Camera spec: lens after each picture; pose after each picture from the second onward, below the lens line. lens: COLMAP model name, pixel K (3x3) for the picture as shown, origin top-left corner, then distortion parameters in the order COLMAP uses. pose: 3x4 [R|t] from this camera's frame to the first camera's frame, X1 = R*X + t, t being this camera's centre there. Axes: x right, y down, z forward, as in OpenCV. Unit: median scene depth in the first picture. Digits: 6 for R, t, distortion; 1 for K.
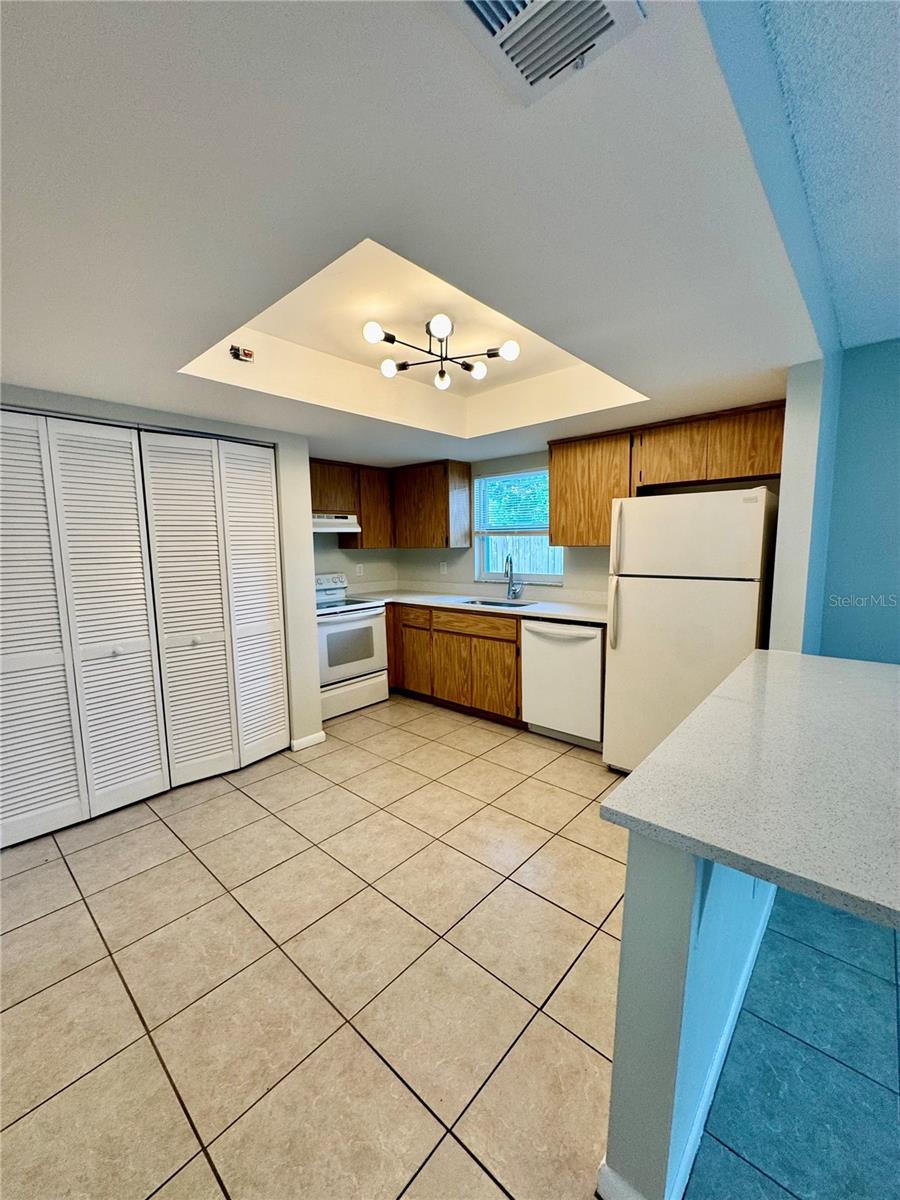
lens RADIAL K [[478.9, 0, 450.0], [0, 478.9, 600.0], [0, 0, 1]] dist [-0.002594, 0.000689]
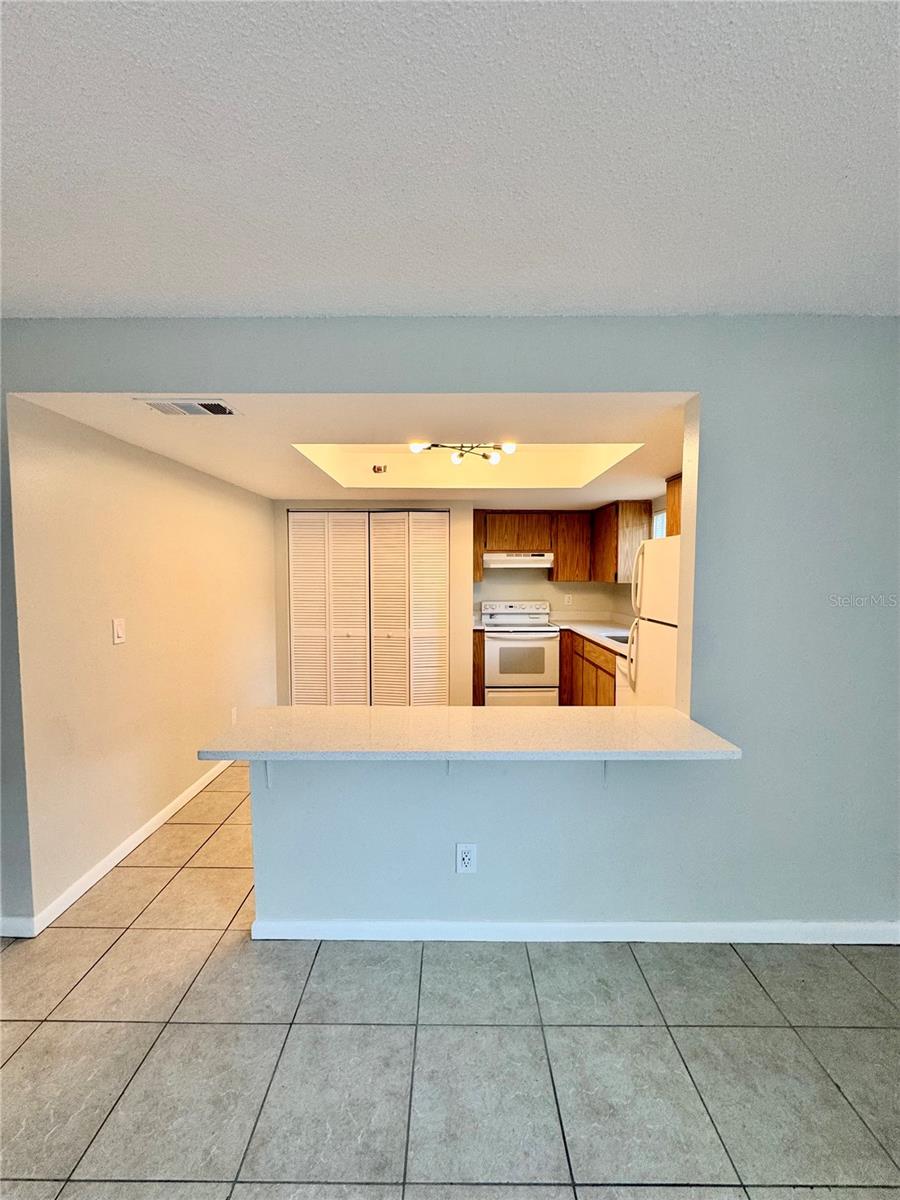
lens RADIAL K [[478.9, 0, 450.0], [0, 478.9, 600.0], [0, 0, 1]] dist [-0.002594, 0.000689]
pose [[0.666539, 0.059396, -0.743100, 0.543620], [-0.100495, 0.994881, -0.010620, -0.024969], [0.738665, 0.081757, 0.669096, 0.034083]]
